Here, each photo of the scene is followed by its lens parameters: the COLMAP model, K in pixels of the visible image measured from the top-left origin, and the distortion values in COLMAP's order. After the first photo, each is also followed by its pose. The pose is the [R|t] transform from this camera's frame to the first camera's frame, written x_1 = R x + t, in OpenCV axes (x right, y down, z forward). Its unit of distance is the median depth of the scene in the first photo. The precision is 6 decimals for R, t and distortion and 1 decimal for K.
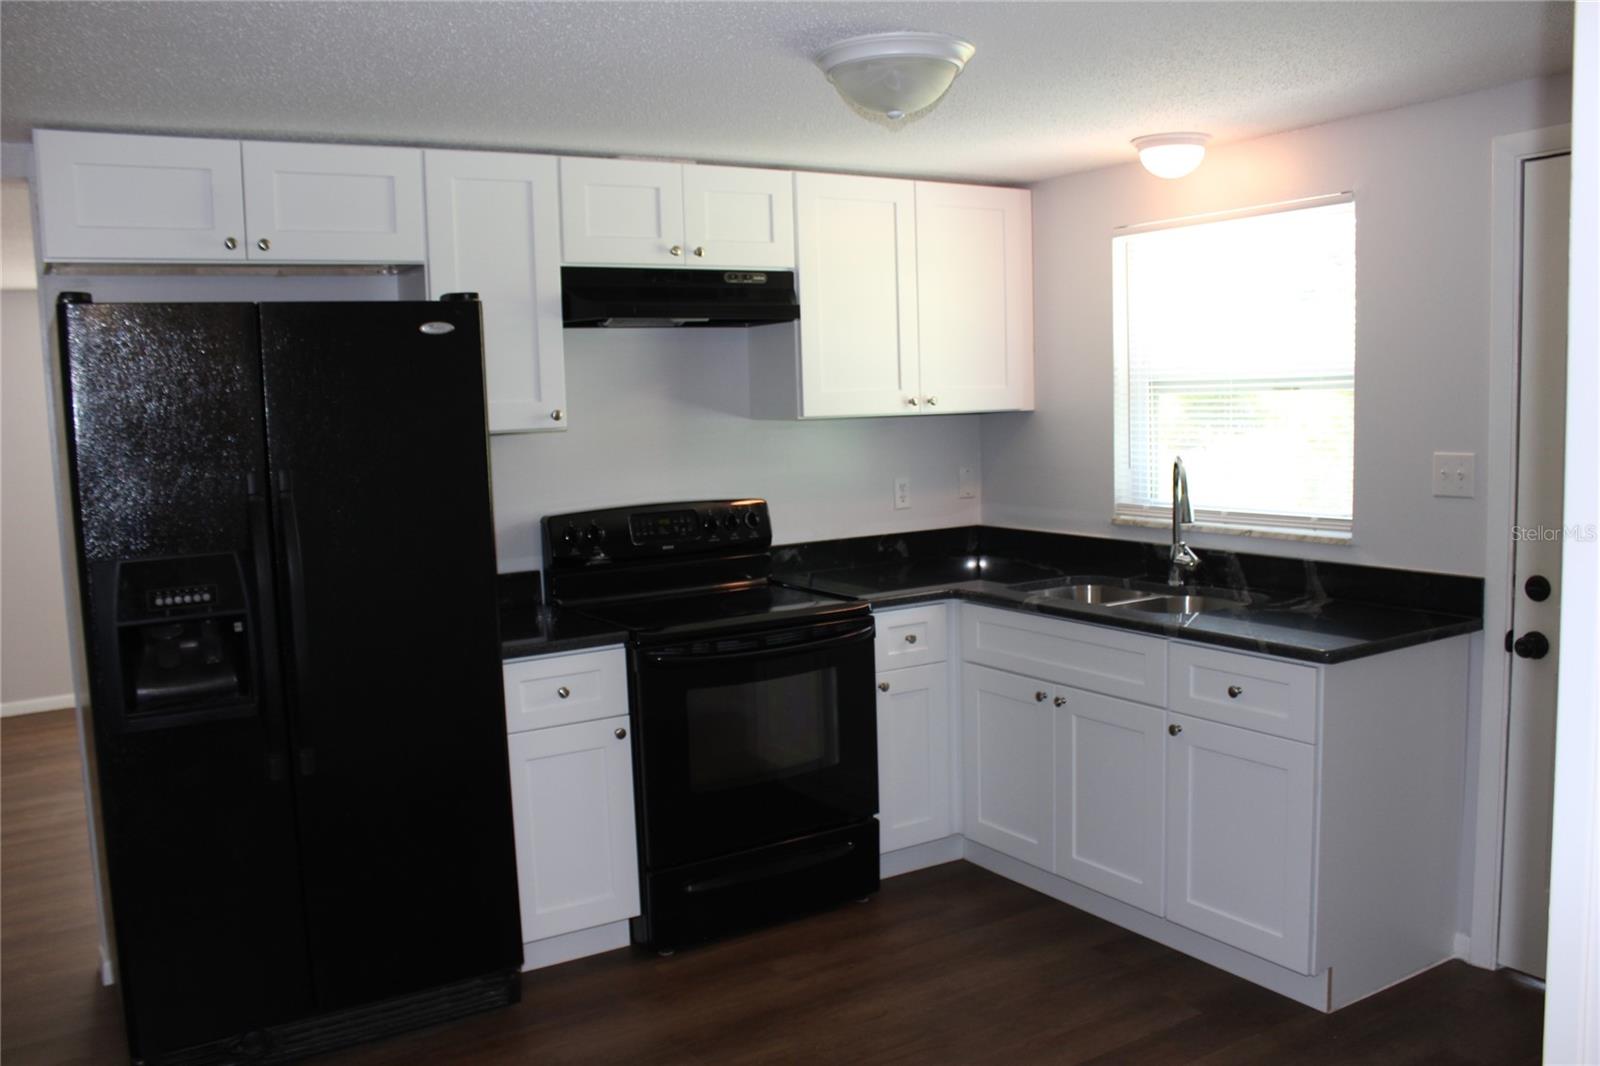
lens RADIAL K [[1360.2, 0, 795.3], [0, 1360.2, 525.1], [0, 0, 1]] dist [-0.145376, 0.111119]
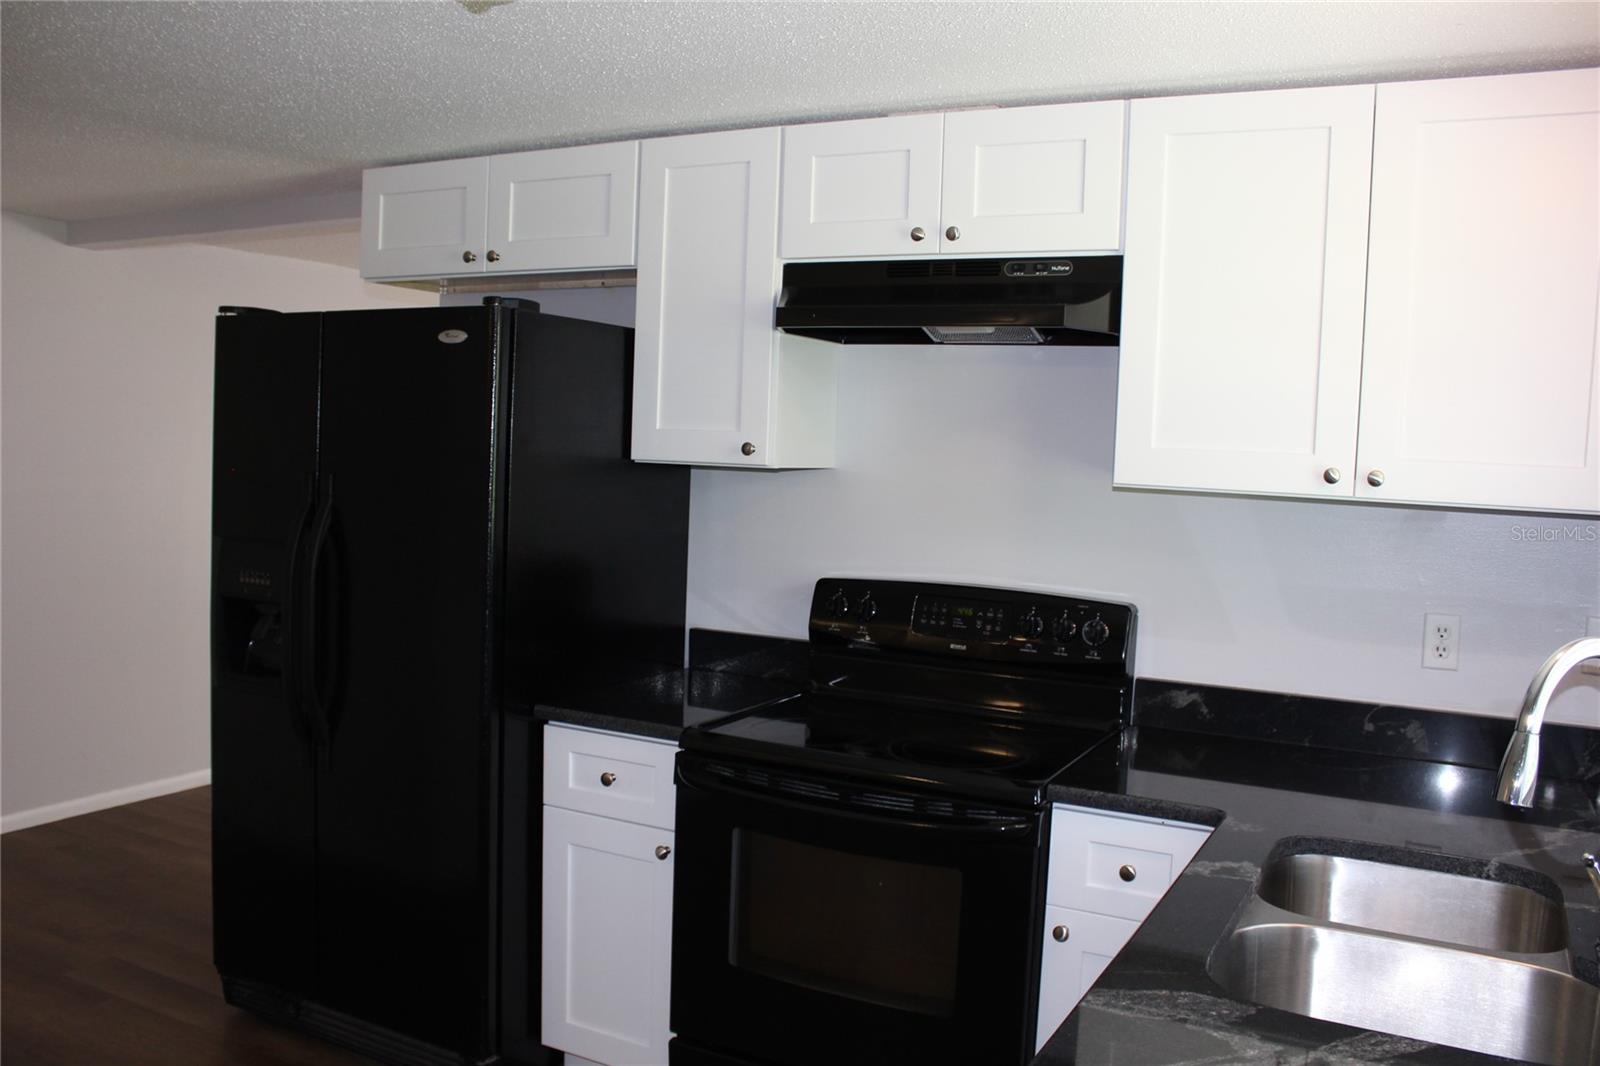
lens RADIAL K [[1360.2, 0, 798.2], [0, 1360.2, 534.6], [0, 0, 1]] dist [-0.145376, 0.111119]
pose [[0.485940, 0.112673, -0.866699, 0.542317], [-0.136514, 0.989269, 0.052068, -0.077022], [0.863265, 0.093015, 0.496106, 0.628965]]
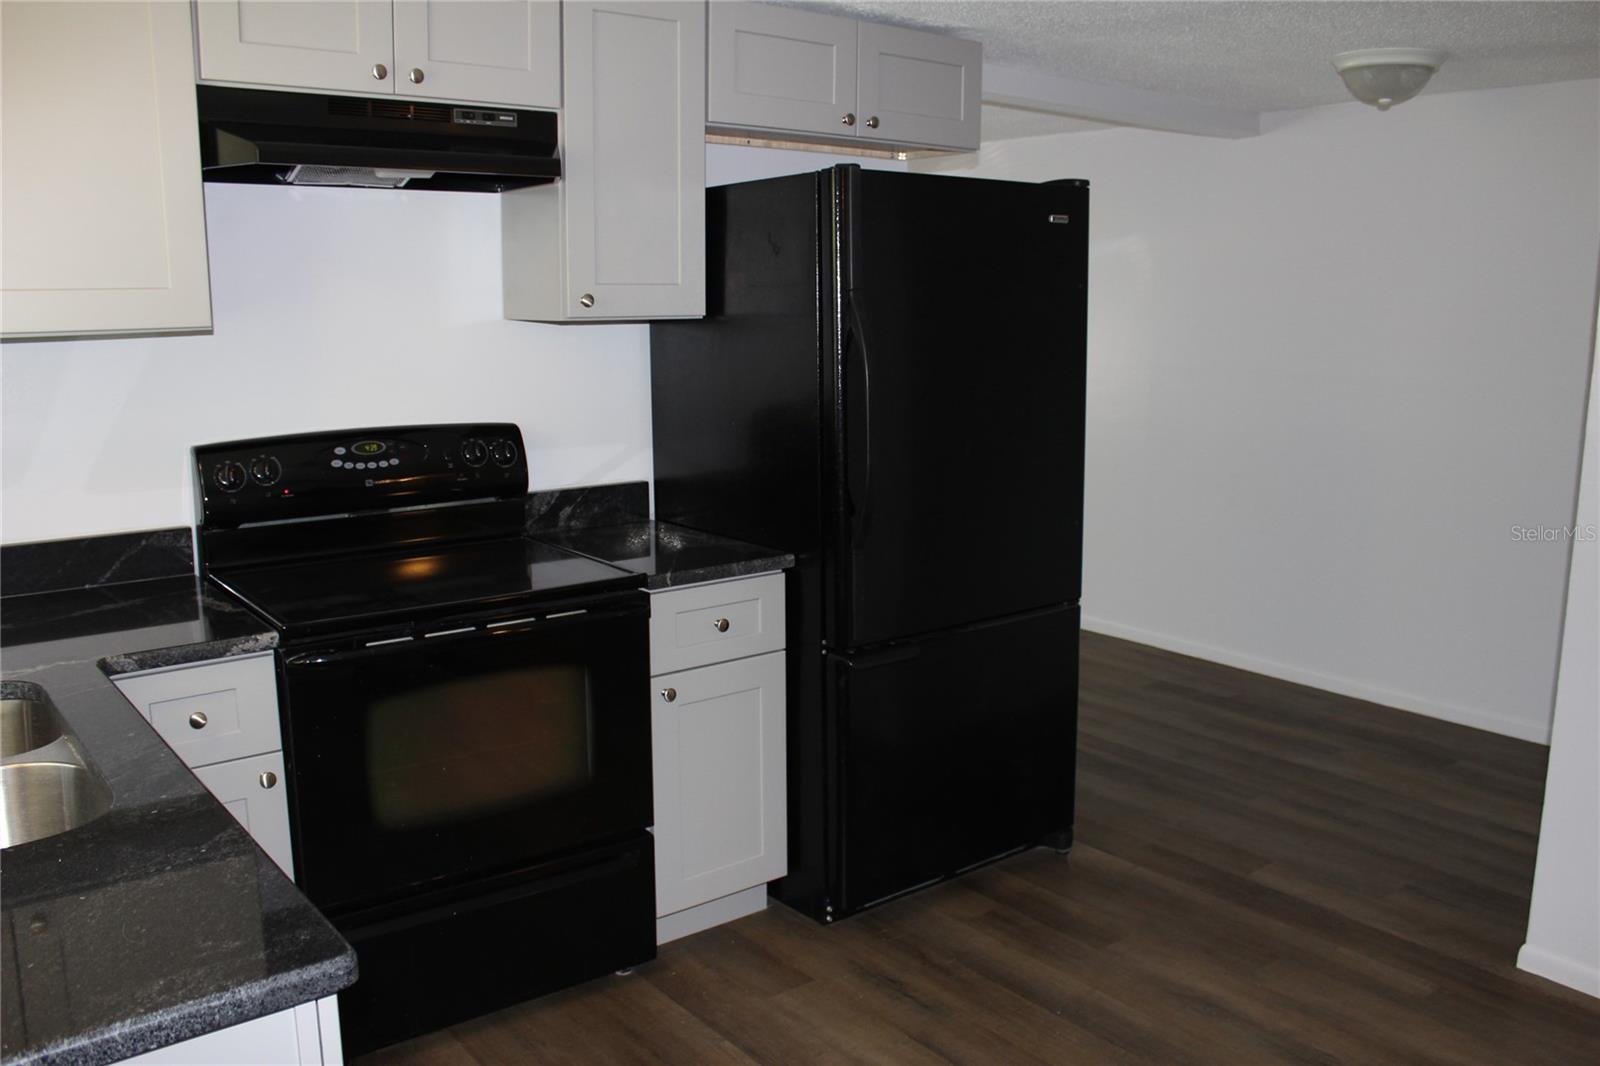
lens RADIAL K [[1360.2, 0, 752.1], [0, 1360.2, 554.7], [0, 0, 1]] dist [-0.145376, 0.111119]
pose [[0.996733, 0.022997, 0.077424, 0.057192], [-0.030534, 0.994756, 0.097610, -0.031326], [-0.074773, -0.099655, 0.992209, 0.303819]]
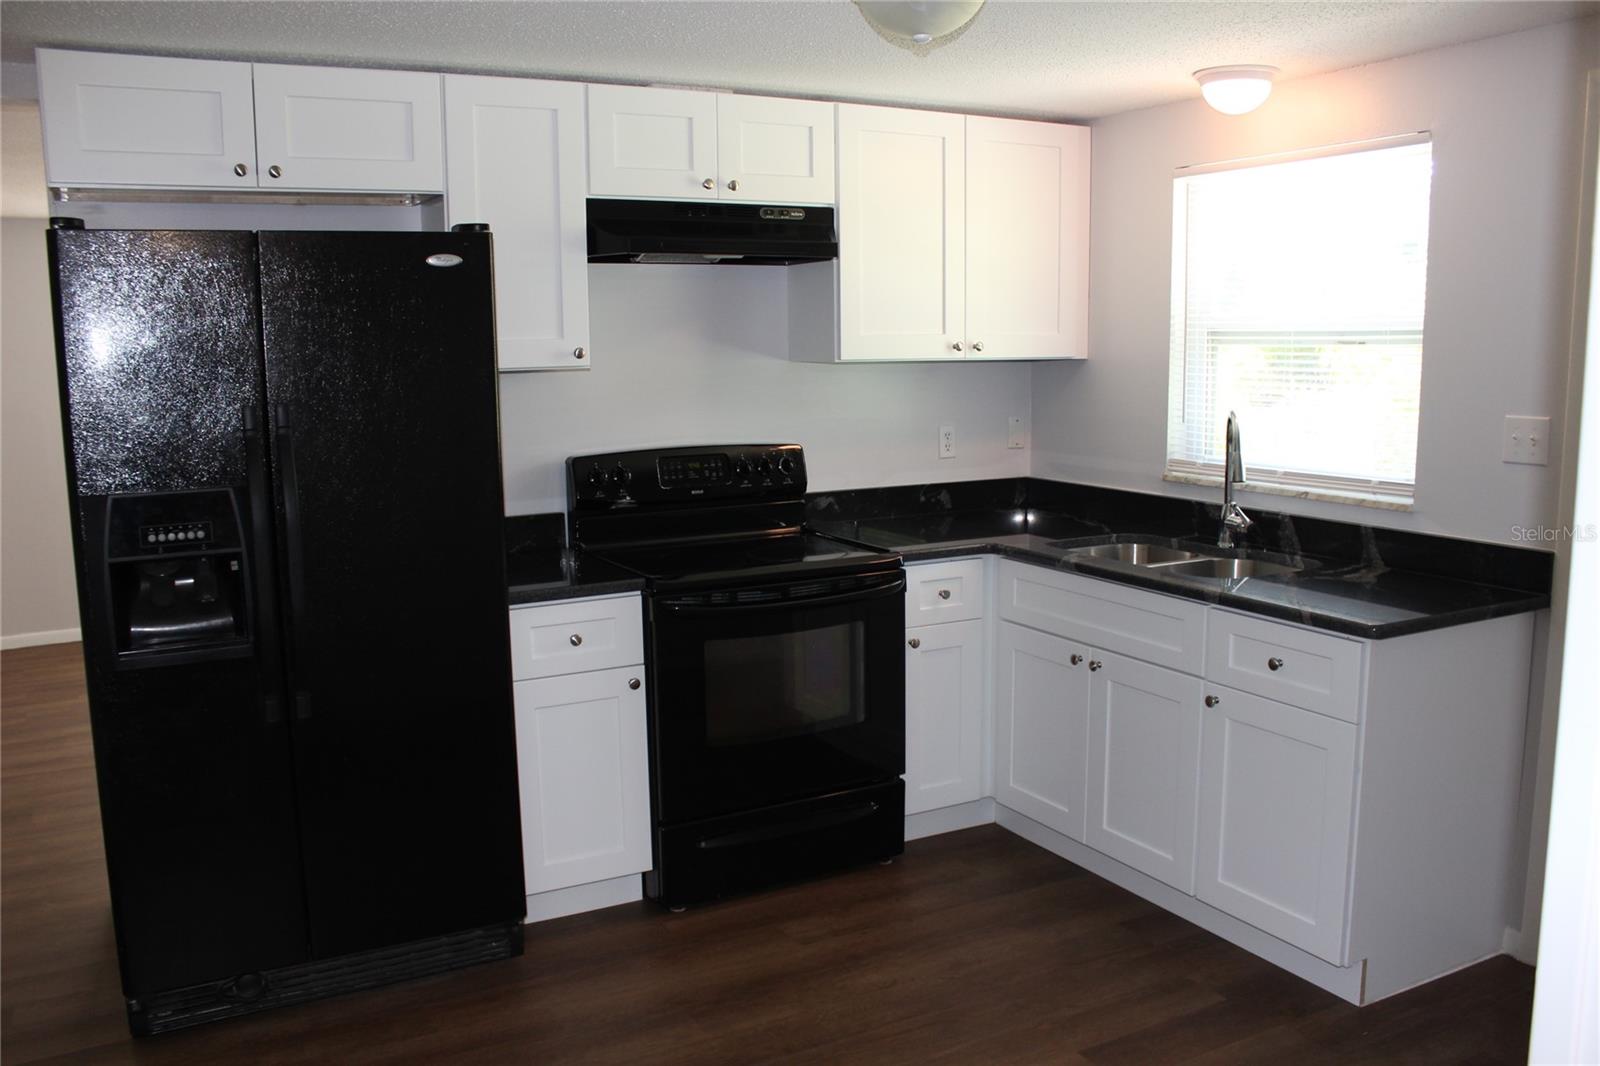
lens RADIAL K [[1360.2, 0, 795.4], [0, 1360.2, 530.8], [0, 0, 1]] dist [-0.145376, 0.111119]
pose [[0.997900, 0.028358, -0.058237, 0.037378], [-0.025600, 0.998540, 0.047568, -0.004494], [0.059501, -0.045977, 0.997169, 0.040839]]
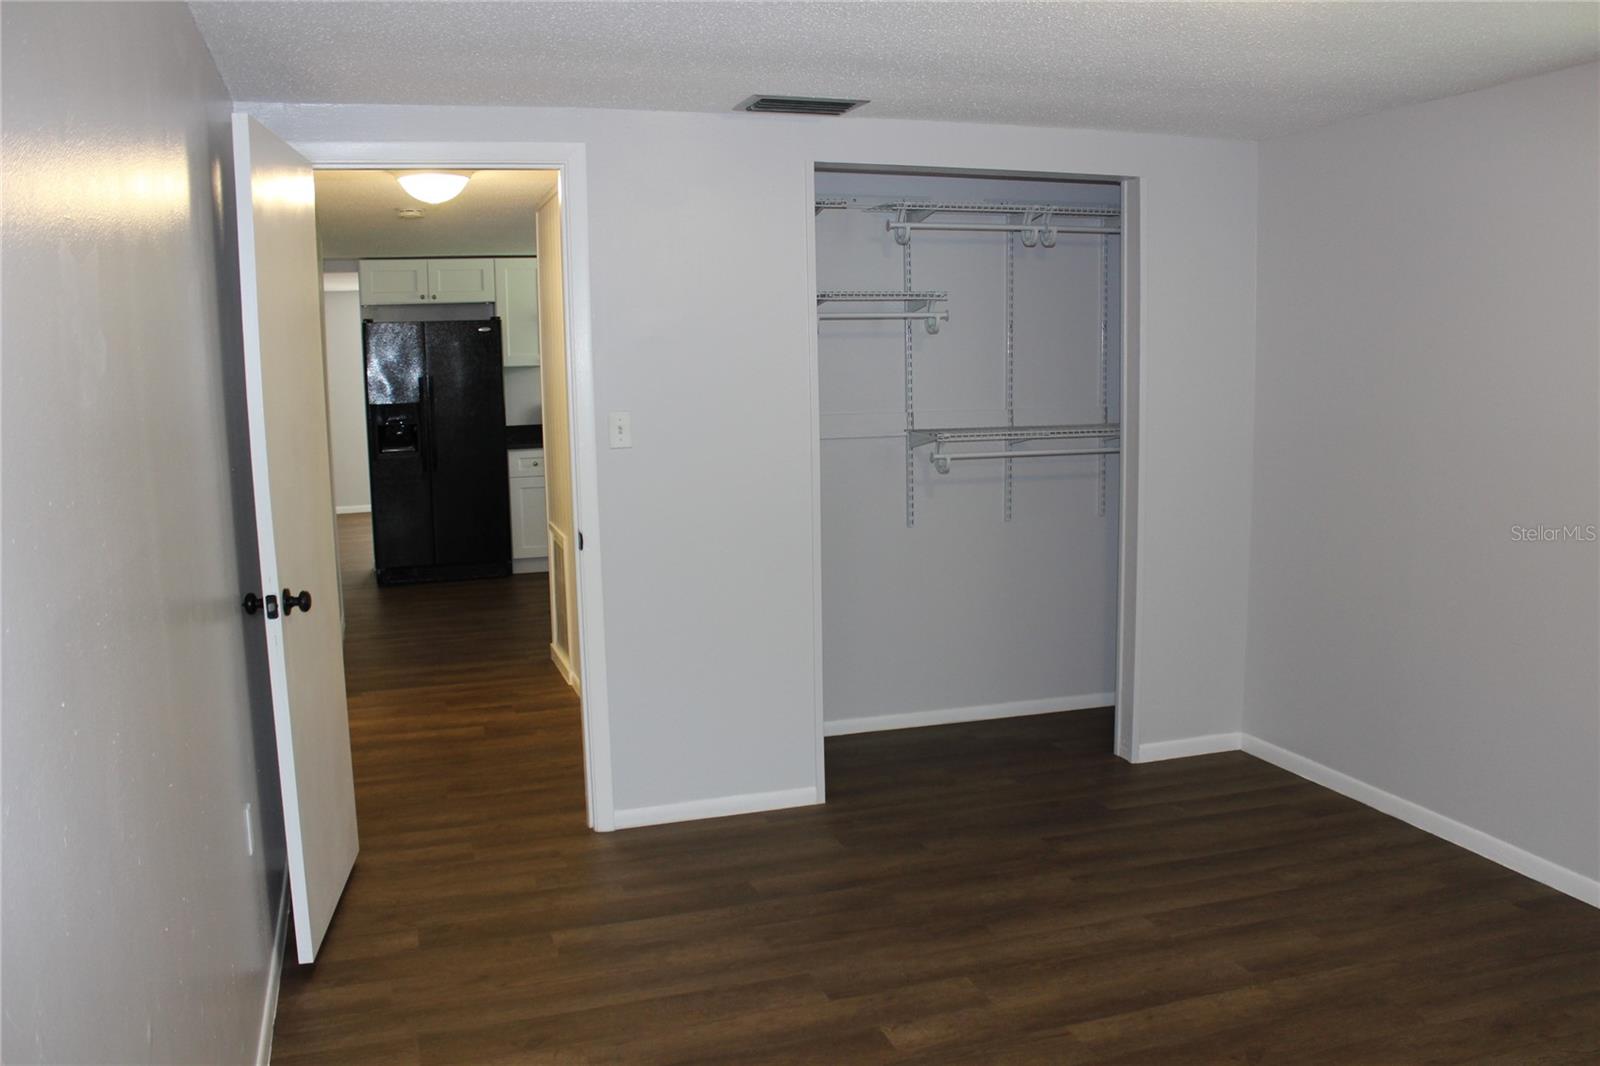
lens RADIAL K [[1360.2, 0, 791.7], [0, 1360.2, 542.2], [0, 0, 1]] dist [-0.145376, 0.111119]
pose [[0.965224, 0.053520, -0.255888, 0.939631], [-0.039358, 0.997413, 0.060152, 0.090094], [0.258446, -0.047989, 0.964833, -1.356990]]
